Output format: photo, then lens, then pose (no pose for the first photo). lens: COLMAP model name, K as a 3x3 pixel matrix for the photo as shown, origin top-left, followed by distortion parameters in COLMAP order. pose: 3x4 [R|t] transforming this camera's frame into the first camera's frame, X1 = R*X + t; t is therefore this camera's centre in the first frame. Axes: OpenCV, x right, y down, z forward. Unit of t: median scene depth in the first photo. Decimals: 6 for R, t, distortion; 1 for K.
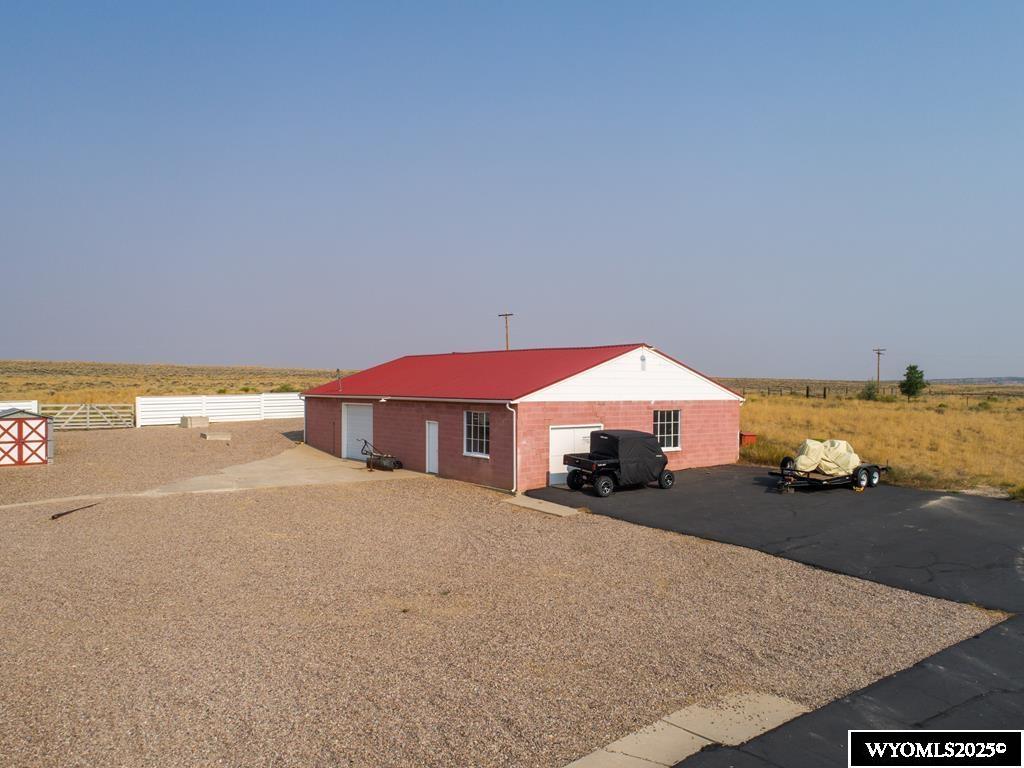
lens RADIAL K [[778.9, 0, 512.0], [0, 778.9, 384.0], [0, 0, 1]] dist [-0.011917, -0.005418]
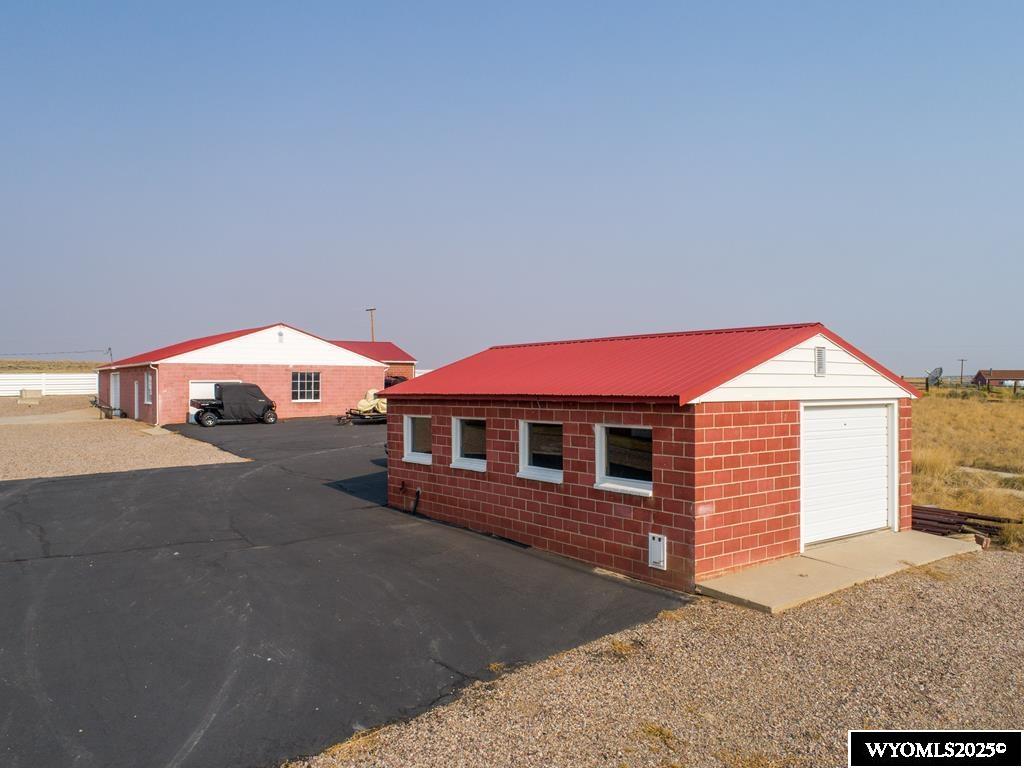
lens RADIAL K [[778.9, 0, 512.0], [0, 778.9, 384.0], [0, 0, 1]] dist [-0.011917, -0.005418]
pose [[0.999787, -0.008436, -0.018815, 0.600609], [0.008449, 0.999964, 0.000610, 0.058089], [0.018809, -0.000768, 0.999823, -0.369511]]
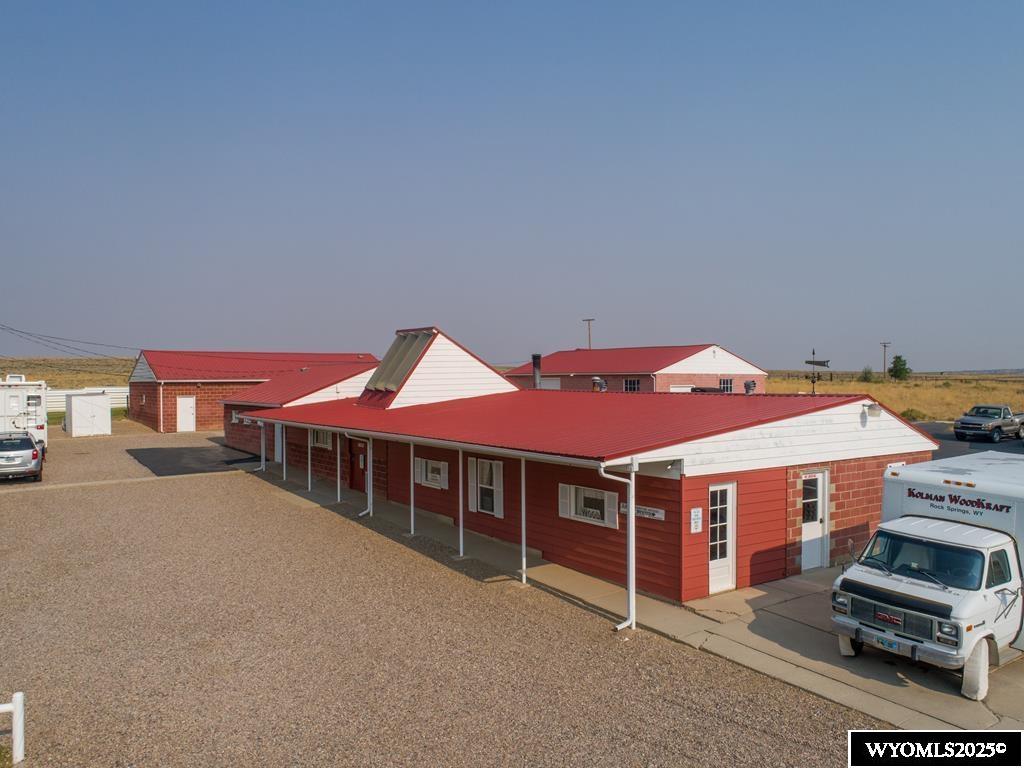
lens RADIAL K [[778.9, 0, 512.0], [0, 778.9, 384.0], [0, 0, 1]] dist [-0.011917, -0.005418]
pose [[0.999492, -0.005744, -0.031364, -0.270340], [0.005962, 0.999959, 0.006866, 0.030743], [0.031324, -0.007049, 0.999484, -0.935594]]
